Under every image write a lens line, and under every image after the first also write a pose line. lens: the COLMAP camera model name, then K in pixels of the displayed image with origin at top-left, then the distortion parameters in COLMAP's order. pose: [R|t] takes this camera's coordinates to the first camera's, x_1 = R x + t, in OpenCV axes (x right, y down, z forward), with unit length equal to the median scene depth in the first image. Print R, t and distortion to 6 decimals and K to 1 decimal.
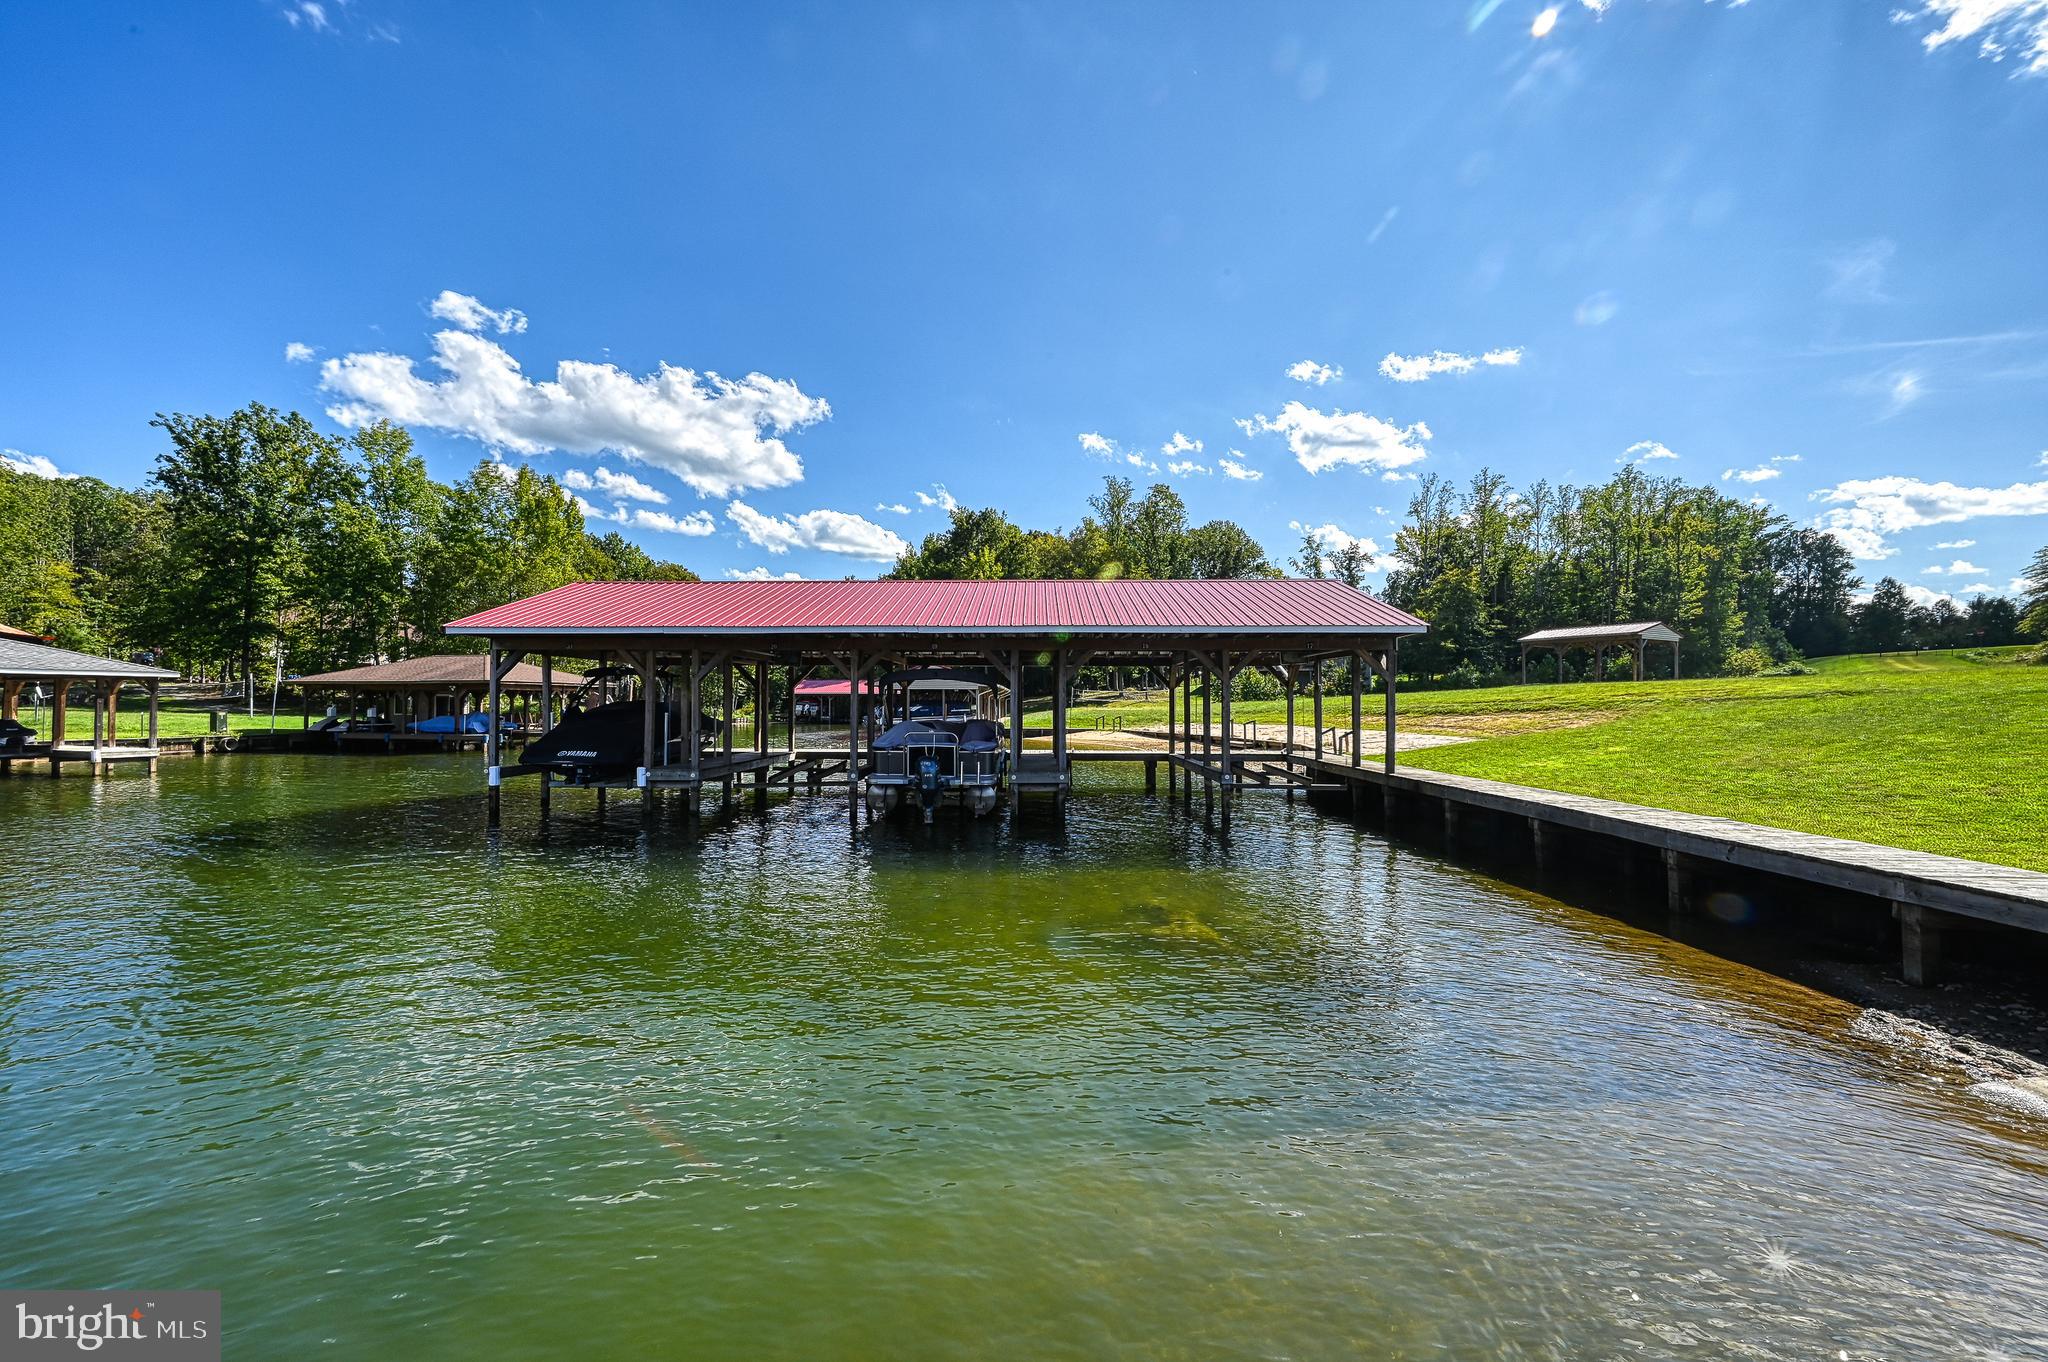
lens RADIAL K [[791.0, 0, 1014.3], [0, 791.0, 686.1], [0, 0, 1]] dist [-0.006261, -0.001510]
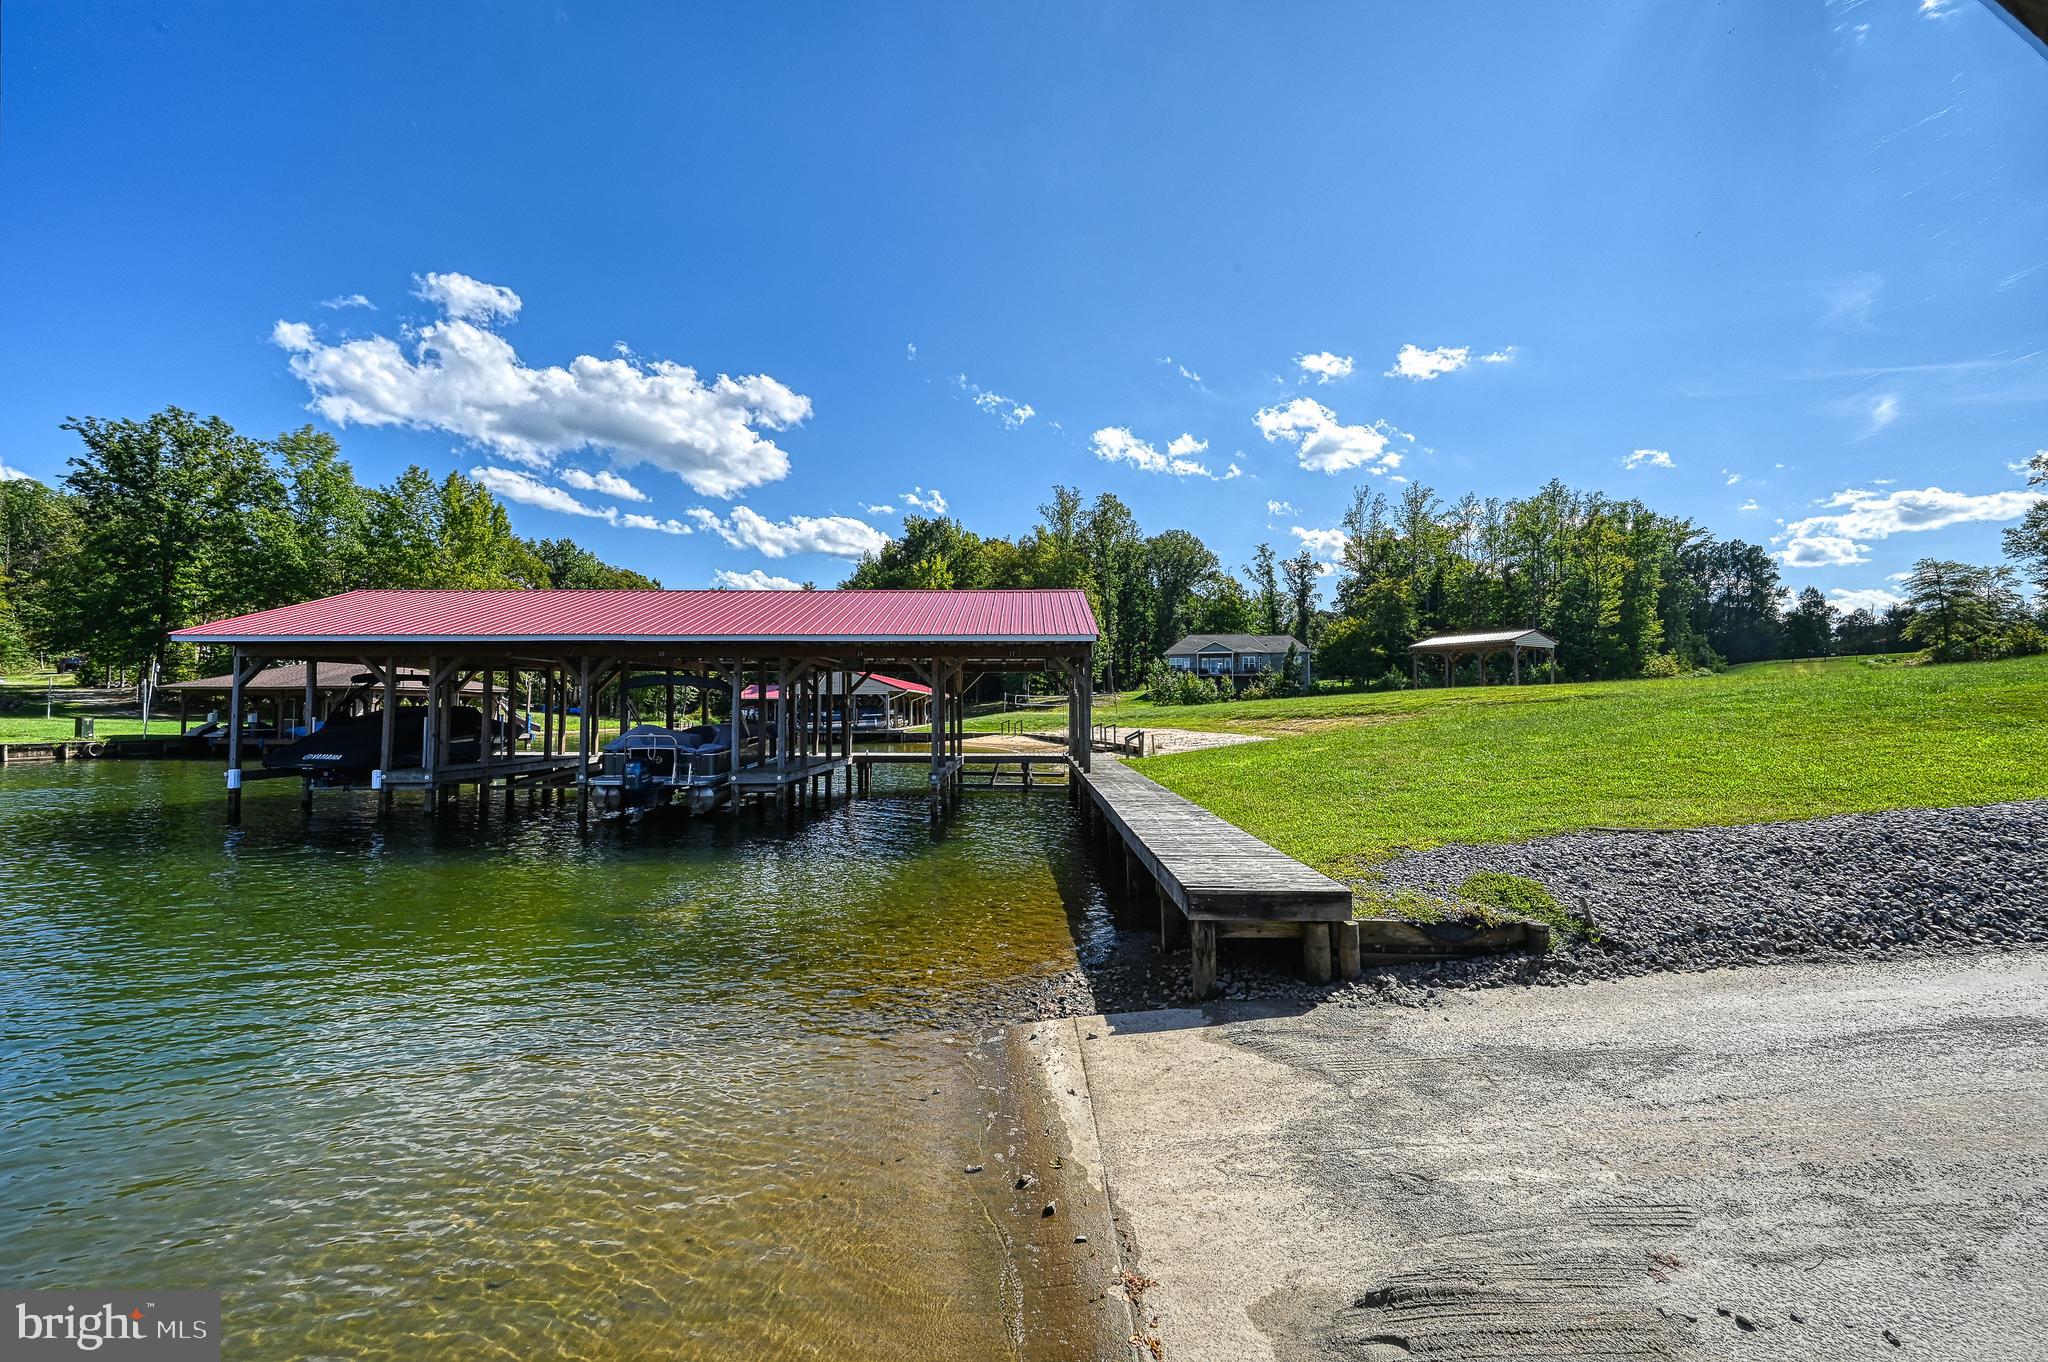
lens RADIAL K [[791.0, 0, 1058.5], [0, 791.0, 678.3], [0, 0, 1]] dist [-0.006261, -0.001510]
pose [[0.999354, -0.000280, 0.035932, 0.110261], [0.000840, 0.999878, -0.015583, -0.000680], [-0.035923, 0.015603, 0.999233, -0.023912]]
